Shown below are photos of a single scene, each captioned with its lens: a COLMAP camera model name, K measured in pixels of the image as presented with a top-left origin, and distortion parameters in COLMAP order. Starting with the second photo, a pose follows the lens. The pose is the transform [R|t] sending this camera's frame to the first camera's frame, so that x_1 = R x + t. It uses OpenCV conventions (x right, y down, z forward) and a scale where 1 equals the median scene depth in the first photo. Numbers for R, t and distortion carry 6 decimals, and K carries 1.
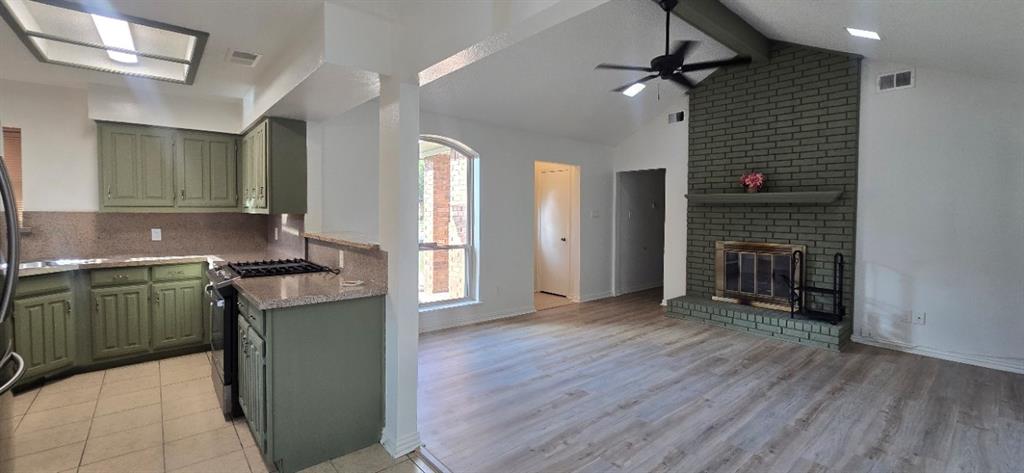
lens RADIAL K [[421.1, 0, 516.8], [0, 421.1, 219.9], [0, 0, 1]] dist [0.002190, 0.000072]
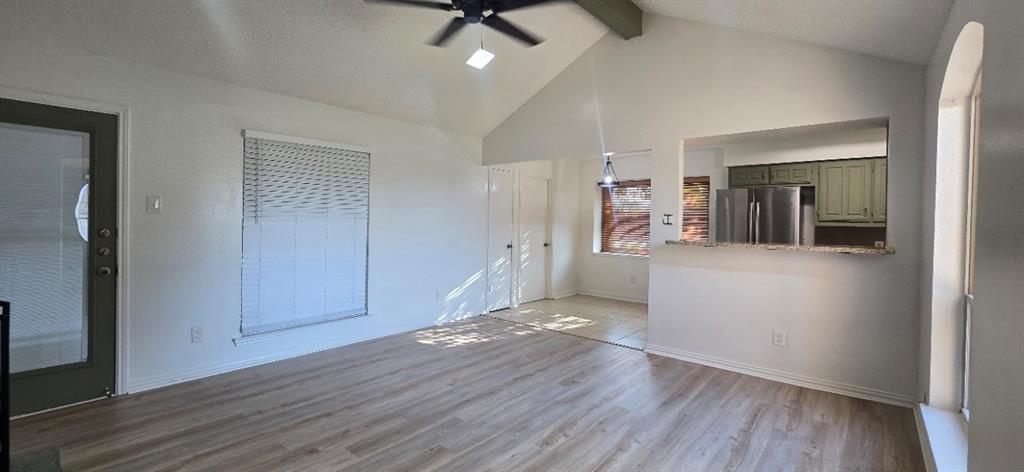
lens RADIAL K [[421.1, 0, 513.0], [0, 421.1, 229.2], [0, 0, 1]] dist [0.002190, 0.000072]
pose [[-0.988533, -0.026303, -0.148695, 0.312272], [-0.032584, 0.998670, 0.039968, -0.015323], [0.147445, 0.044355, -0.988075, 1.392105]]
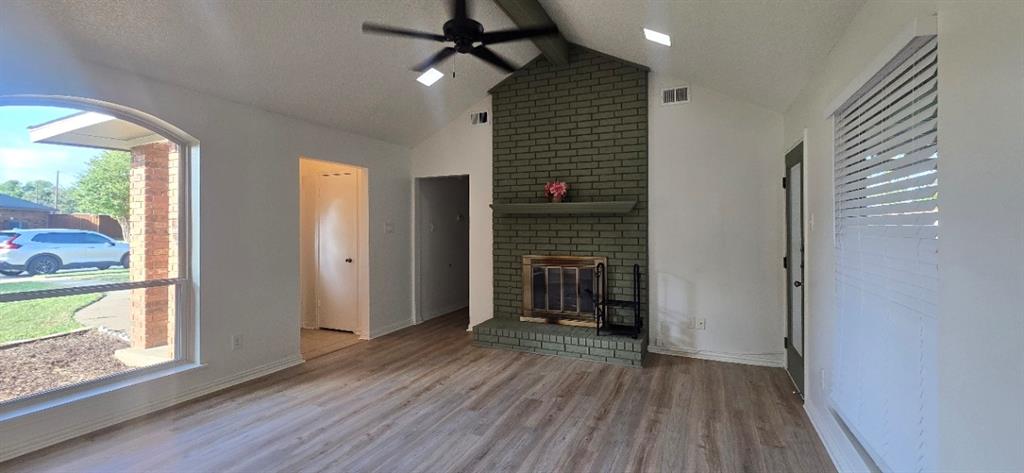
lens RADIAL K [[421.1, 0, 512.5], [0, 421.1, 226.7], [0, 0, 1]] dist [0.002190, 0.000072]
pose [[0.909405, -0.014935, 0.415644, 0.093266], [0.020426, 0.999753, -0.008768, -0.005603], [-0.415410, 0.016464, 0.909485, 0.222852]]
